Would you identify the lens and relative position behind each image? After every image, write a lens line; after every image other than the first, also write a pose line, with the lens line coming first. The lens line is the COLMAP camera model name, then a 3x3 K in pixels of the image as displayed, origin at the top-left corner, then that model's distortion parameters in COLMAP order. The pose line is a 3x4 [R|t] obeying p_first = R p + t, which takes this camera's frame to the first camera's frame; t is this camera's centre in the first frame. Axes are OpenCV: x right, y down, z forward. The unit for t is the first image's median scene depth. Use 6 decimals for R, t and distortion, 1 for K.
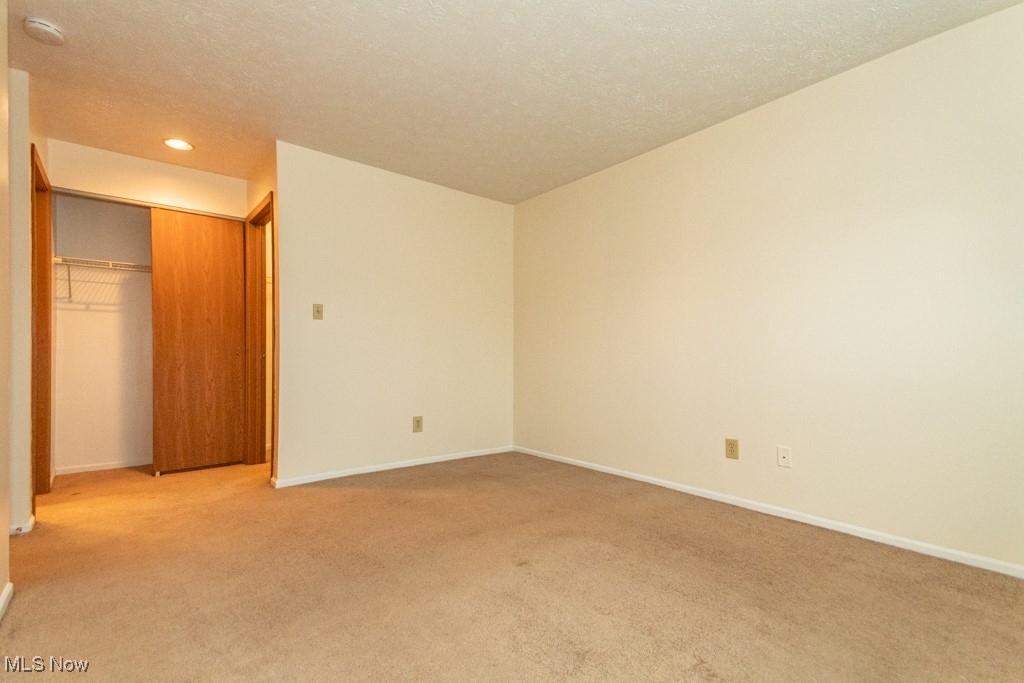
lens RADIAL K [[474.0, 0, 512.8], [0, 474.0, 347.4], [0, 0, 1]] dist [0.037107, -0.000323]
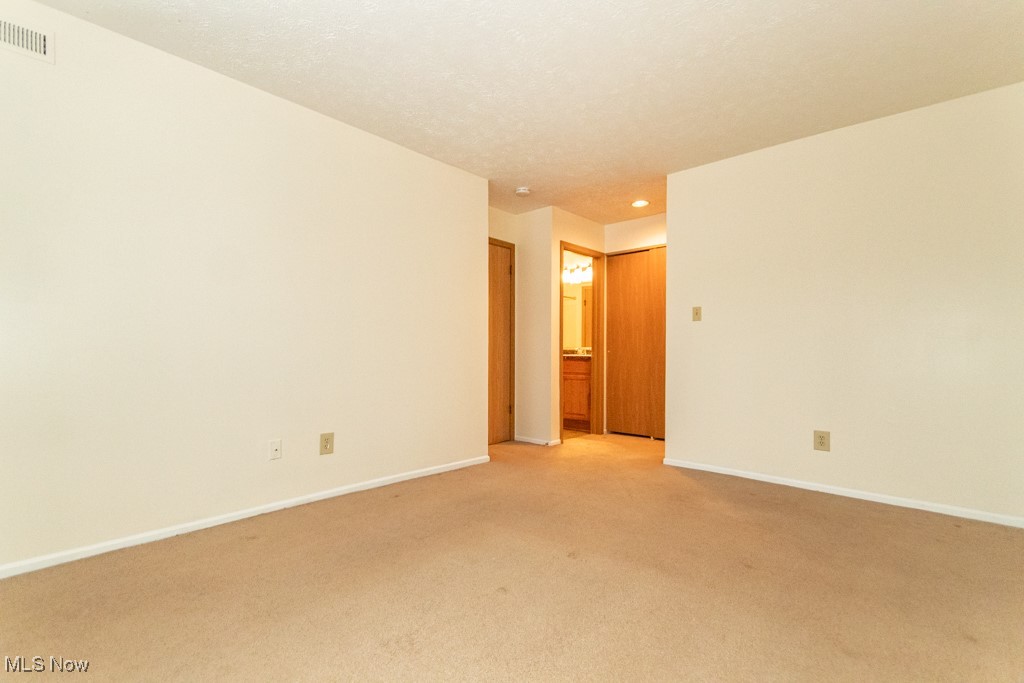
lens RADIAL K [[474.0, 0, 512.8], [0, 474.0, 347.4], [0, 0, 1]] dist [0.037107, -0.000323]
pose [[0.148138, -0.015072, -0.988852, 0.637144], [0.013888, 0.999817, -0.013158, 0.010192], [0.988869, -0.011784, 0.148320, 0.446828]]
